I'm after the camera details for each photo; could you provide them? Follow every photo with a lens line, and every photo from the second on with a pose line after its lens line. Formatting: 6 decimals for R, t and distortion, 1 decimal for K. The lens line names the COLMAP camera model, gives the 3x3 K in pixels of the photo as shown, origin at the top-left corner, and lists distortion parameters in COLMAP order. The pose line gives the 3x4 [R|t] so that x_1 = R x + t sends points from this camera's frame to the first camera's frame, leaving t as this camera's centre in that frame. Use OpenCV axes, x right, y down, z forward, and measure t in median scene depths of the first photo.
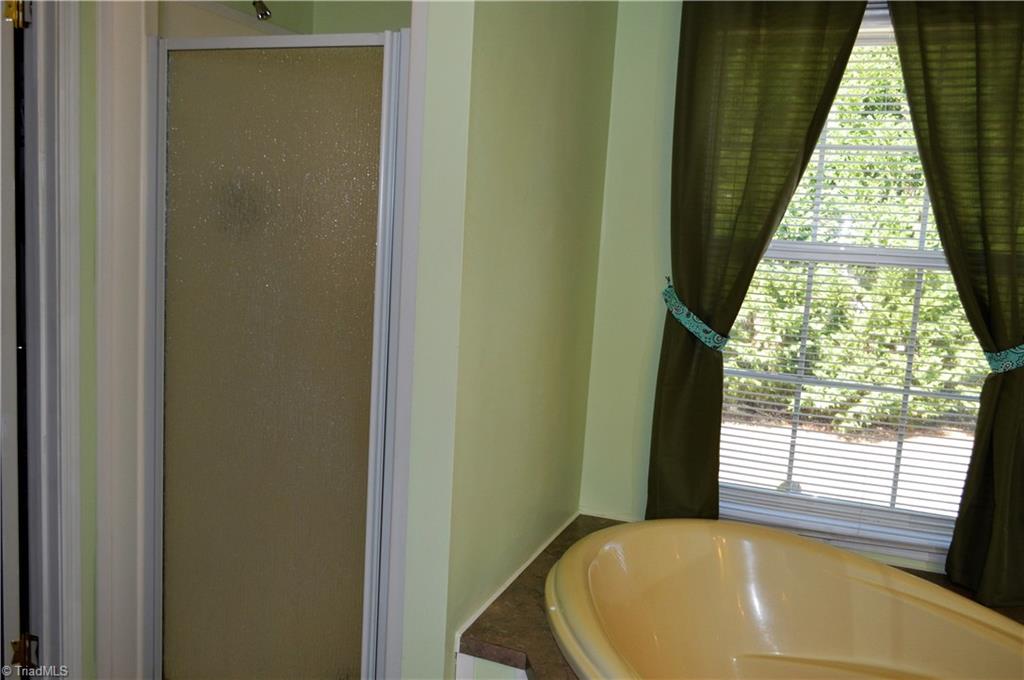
lens RADIAL K [[858.7, 0, 515.5], [0, 858.7, 345.9], [0, 0, 1]] dist [-0.036470, 0.013682]
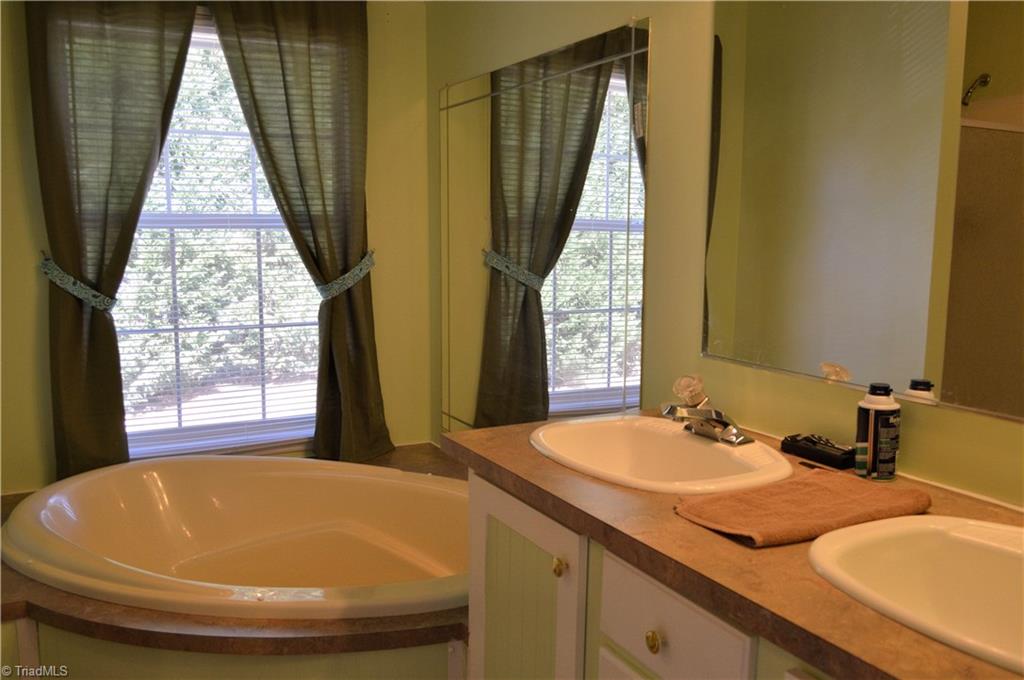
lens RADIAL K [[806.8, 0, 511.1], [0, 806.8, 337.4], [0, 0, 1]] dist [-0.016372, 0.001987]
pose [[0.667871, -0.151683, 0.728657, -0.182029], [0.134037, 0.987518, 0.082714, 0.021759], [-0.732108, 0.042425, 0.679866, -0.094782]]
